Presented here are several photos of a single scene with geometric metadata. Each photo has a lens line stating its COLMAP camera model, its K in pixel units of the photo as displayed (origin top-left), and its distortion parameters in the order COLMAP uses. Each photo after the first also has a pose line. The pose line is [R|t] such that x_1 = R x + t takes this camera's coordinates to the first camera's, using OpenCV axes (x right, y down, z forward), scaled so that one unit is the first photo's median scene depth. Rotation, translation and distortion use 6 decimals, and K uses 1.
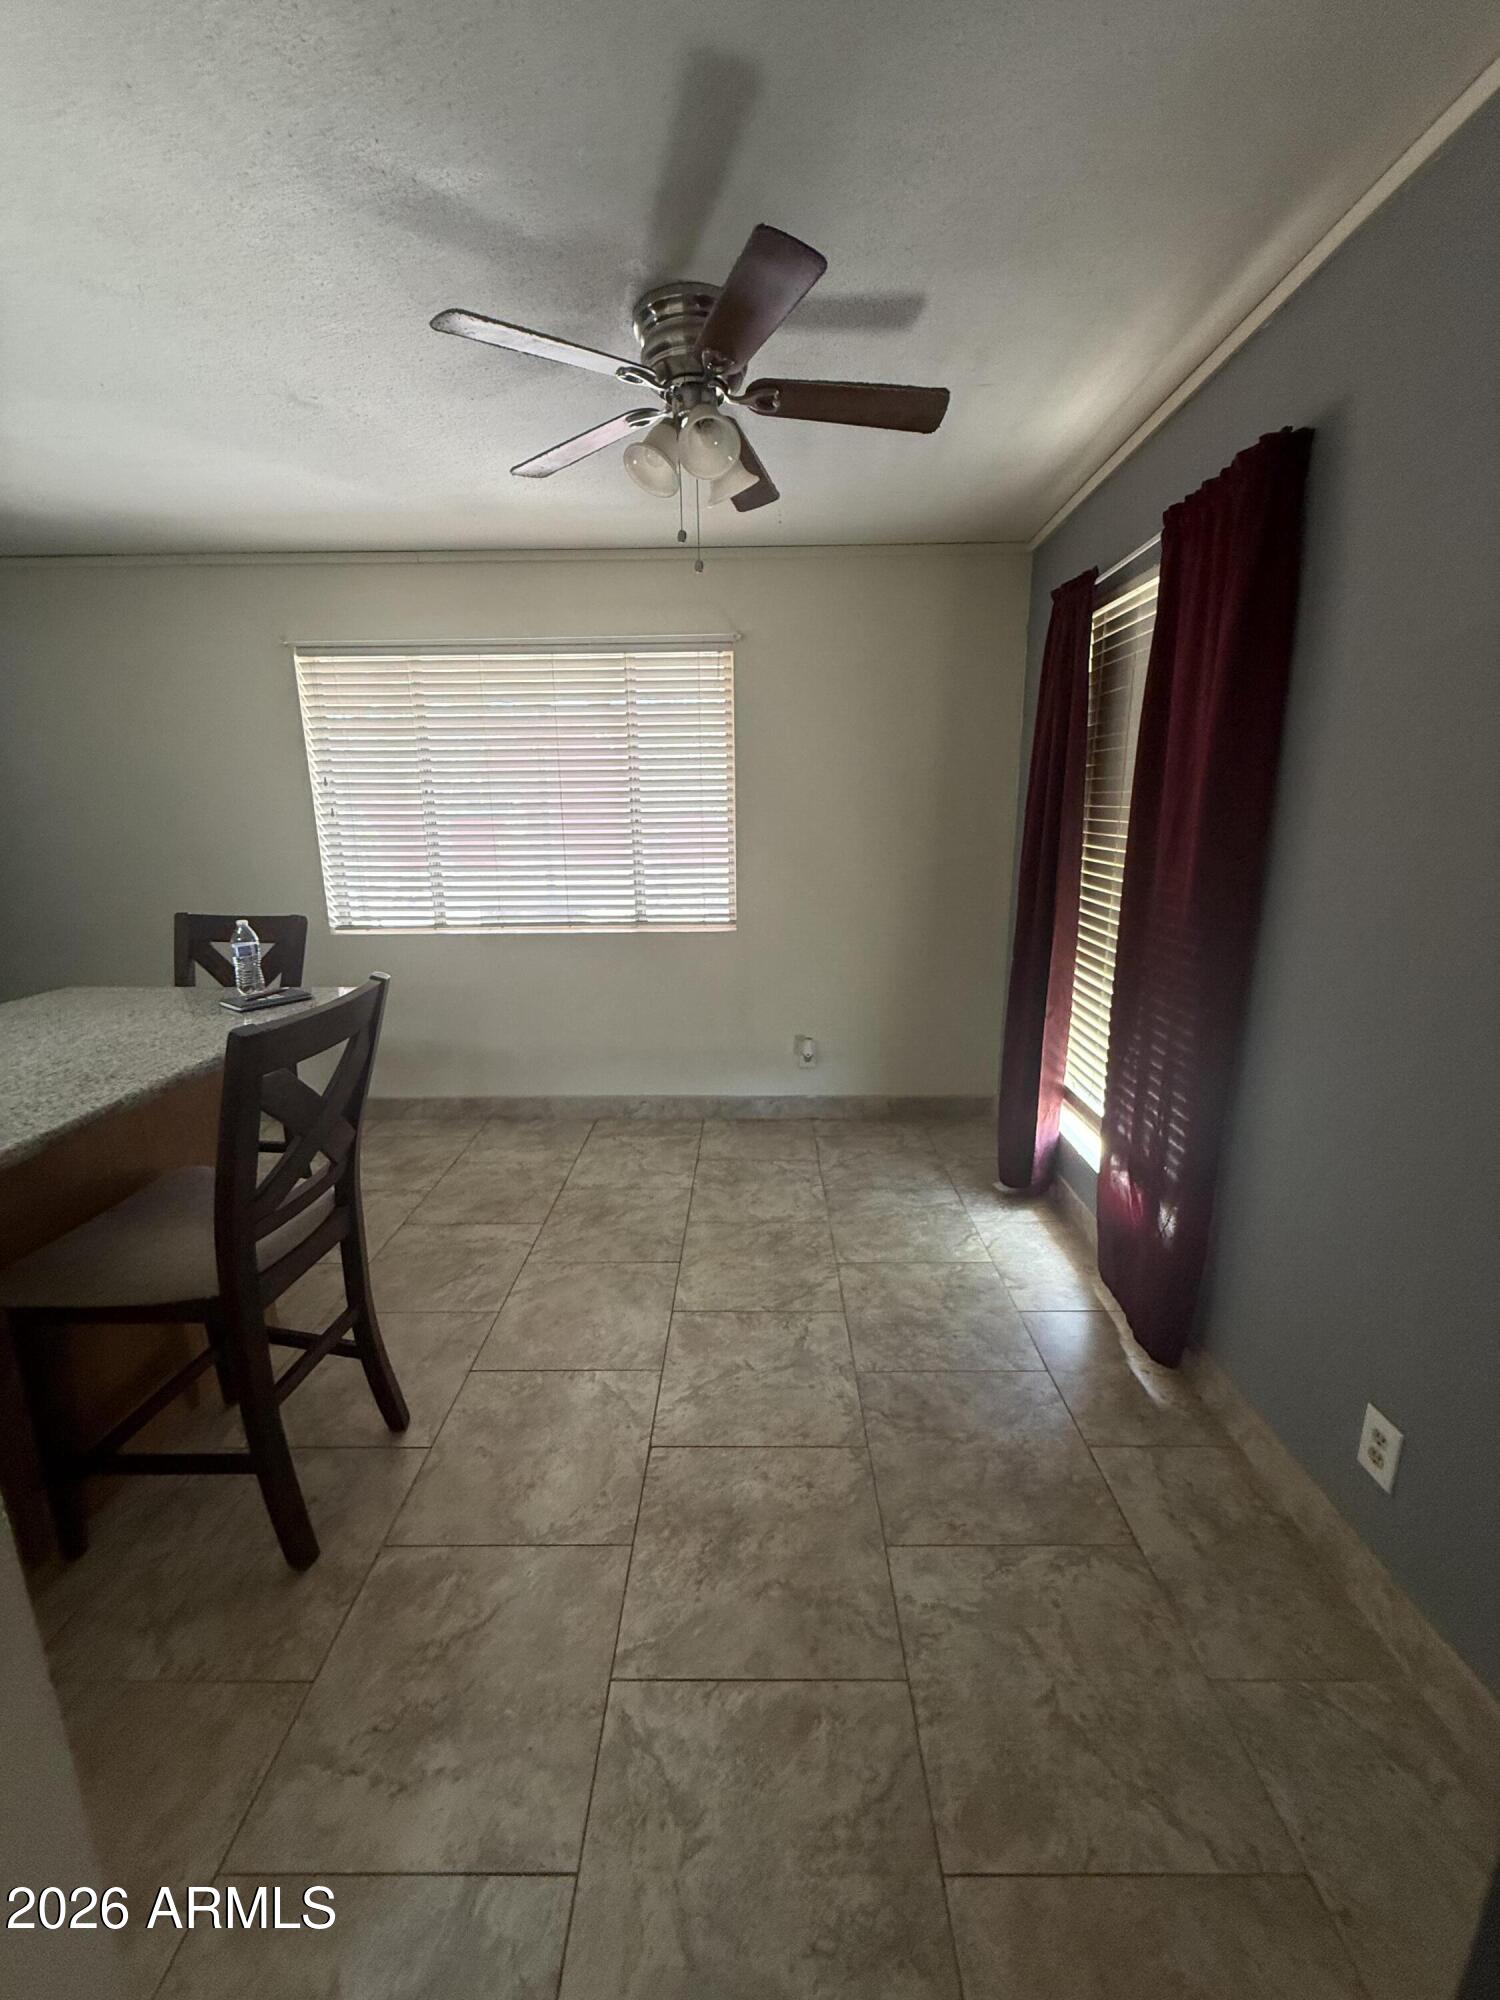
lens RADIAL K [[800.3, 0, 751.9], [0, 800.3, 992.9], [0, 0, 1]] dist [-0.000852, 0.000979]
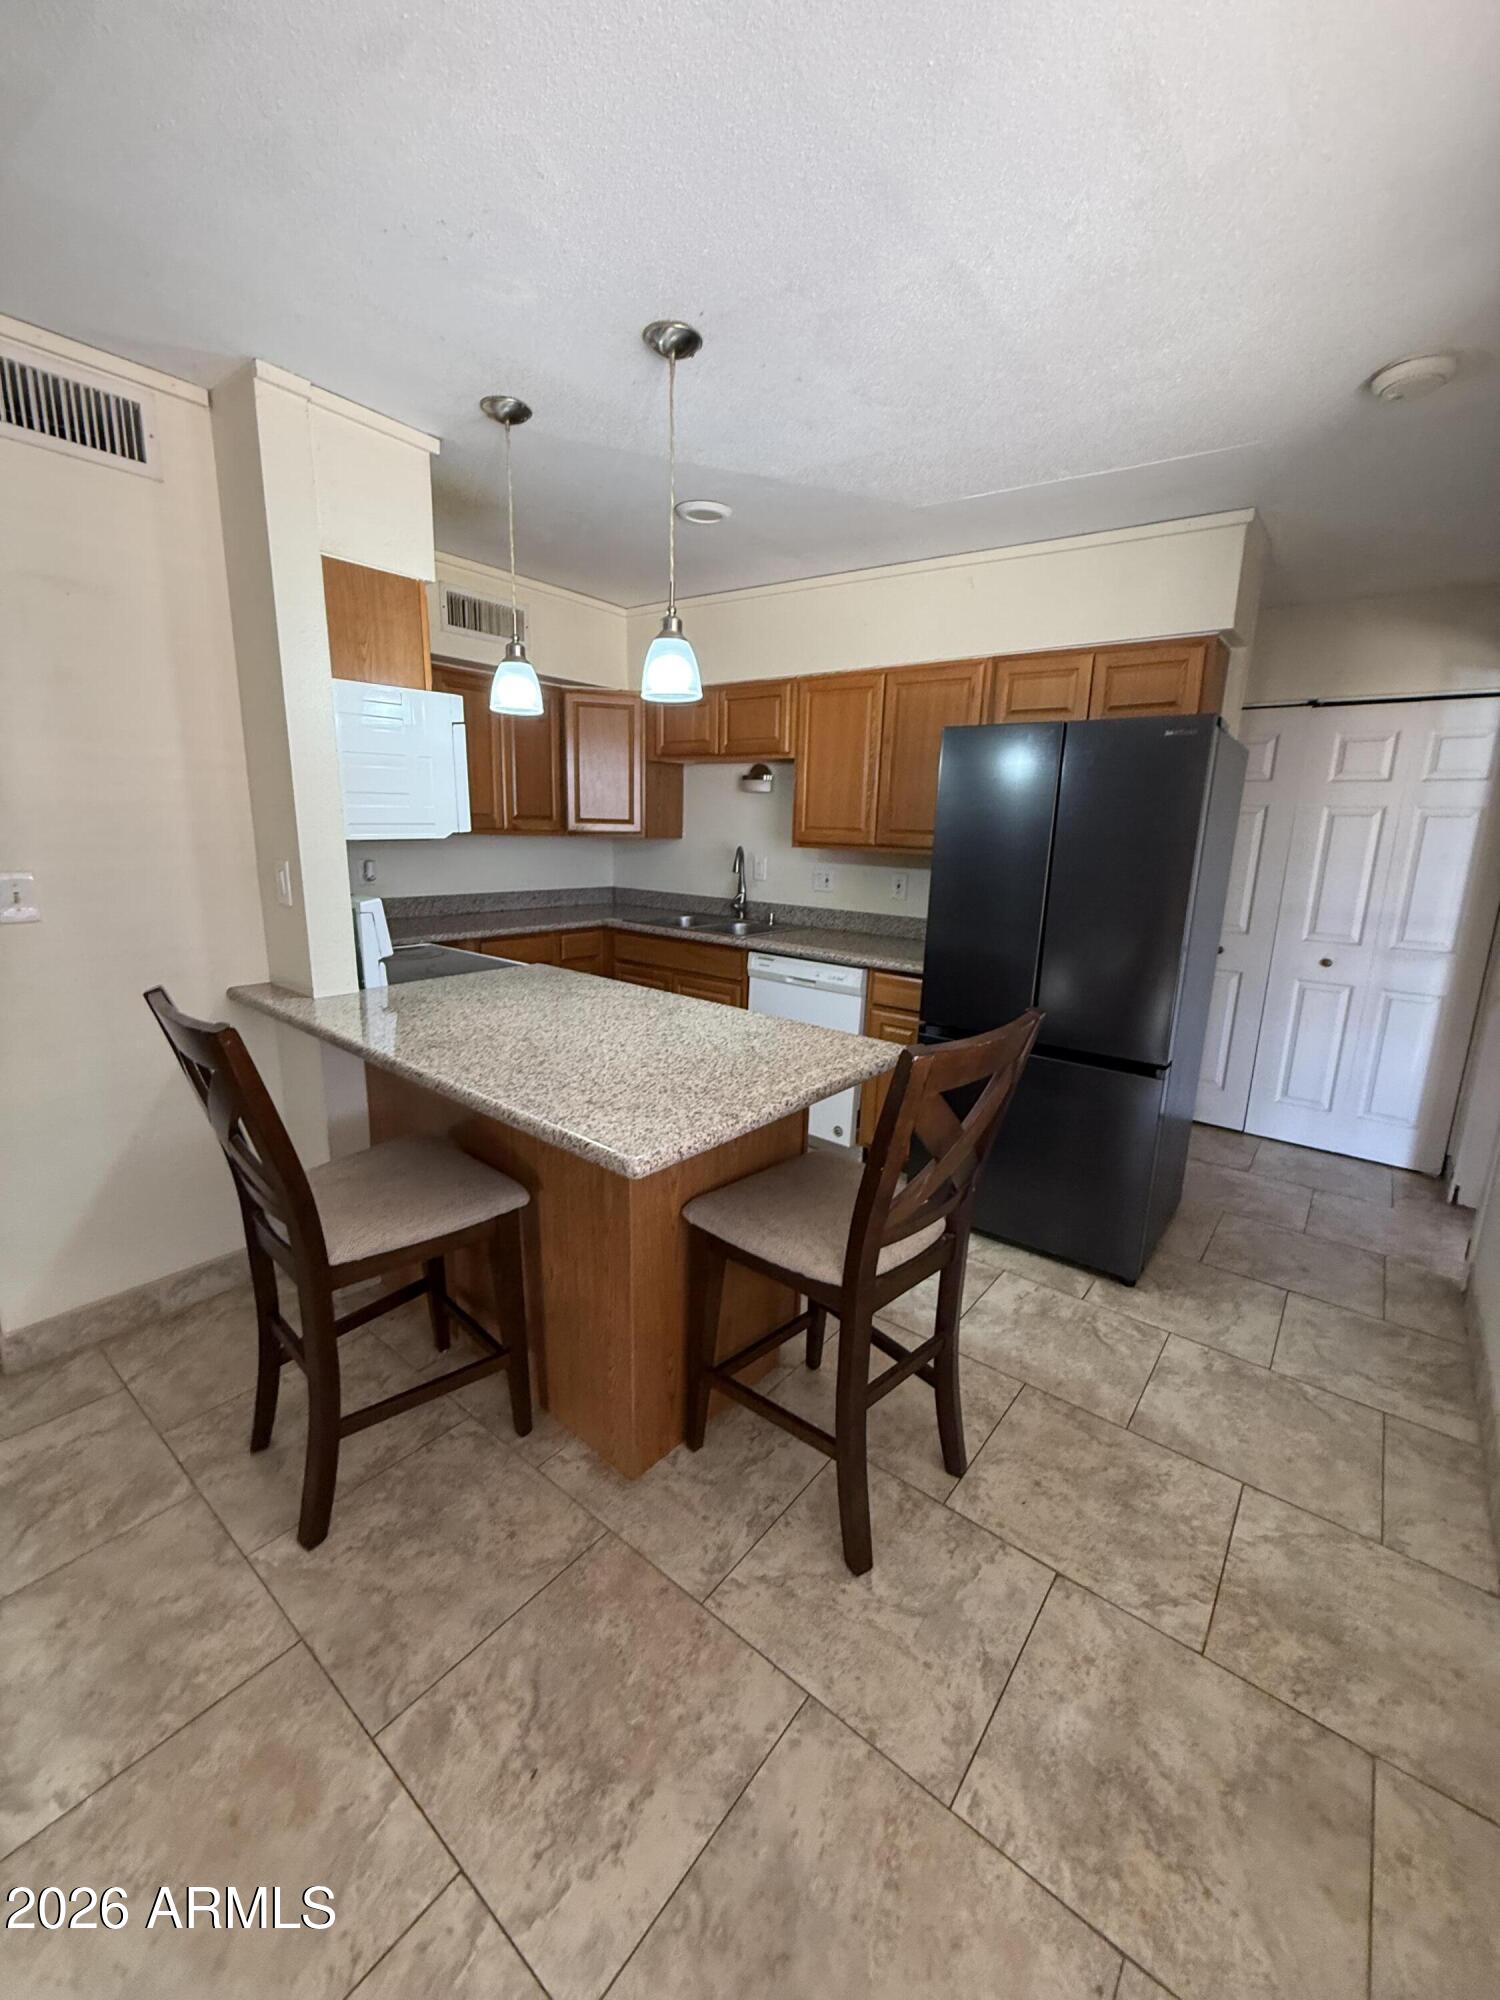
lens RADIAL K [[800.3, 0, 751.9], [0, 800.3, 992.9], [0, 0, 1]] dist [-0.000852, 0.000979]
pose [[-0.618647, 0.157952, -0.769628, -0.133565], [-0.200405, 0.915455, 0.348971, -0.305056], [0.759680, 0.370127, -0.534689, 1.277125]]
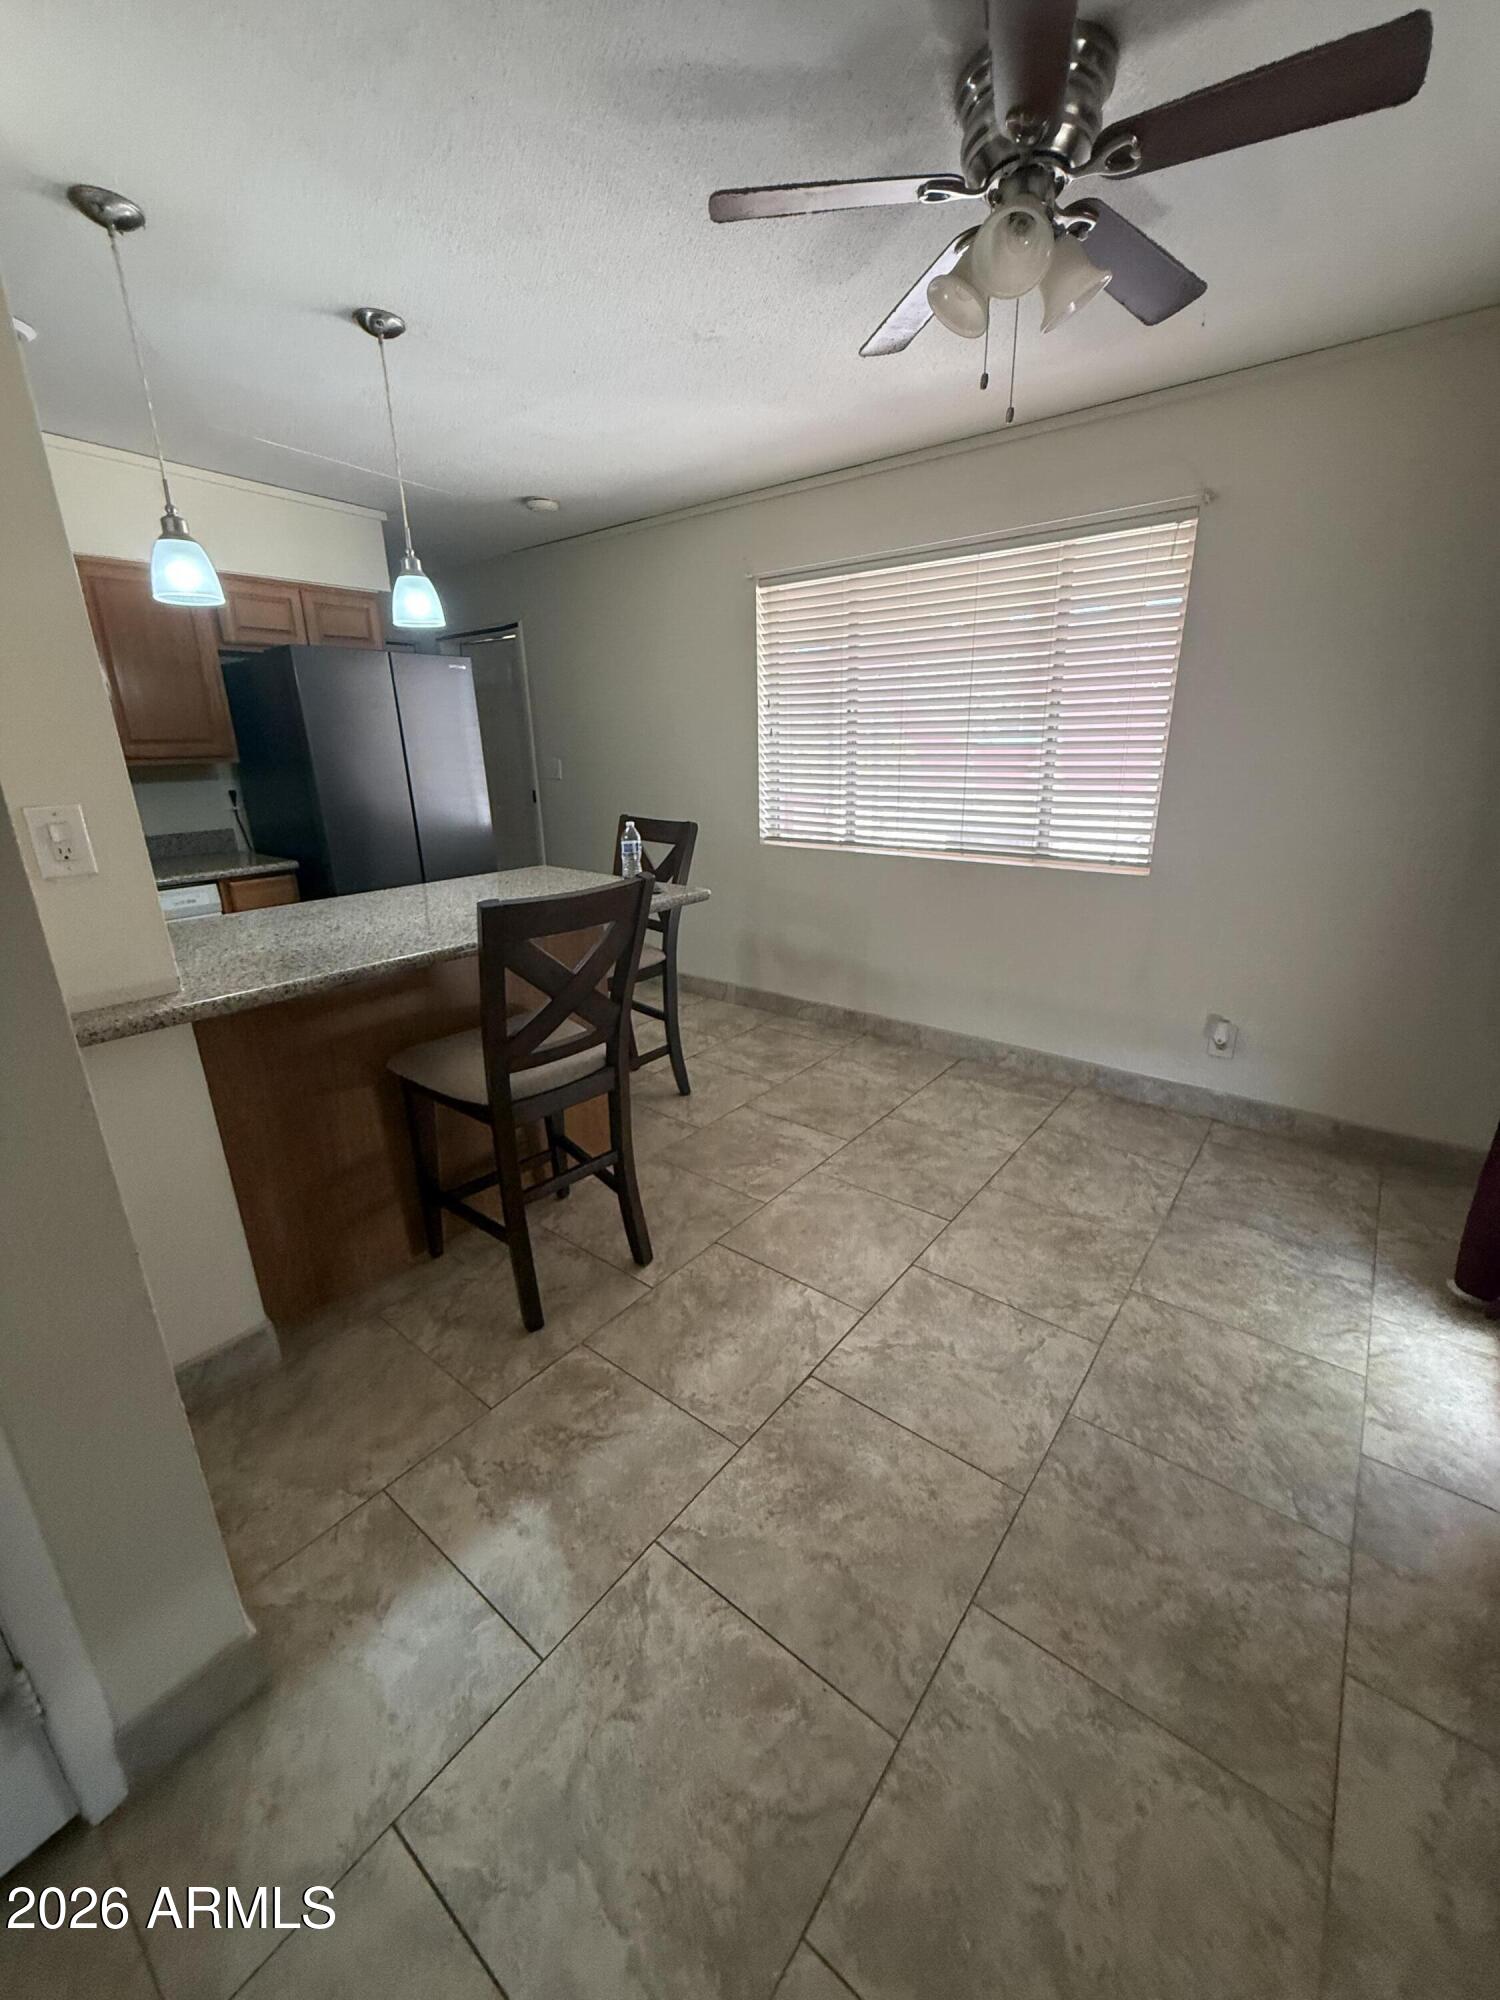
lens RADIAL K [[800.3, 0, 751.9], [0, 800.3, 992.9], [0, 0, 1]] dist [-0.000852, 0.000979]
pose [[0.789954, 0.183816, -0.584965, 0.242302], [-0.132278, 0.982632, 0.130145, -0.017570], [0.598728, -0.025431, 0.800549, 0.130353]]
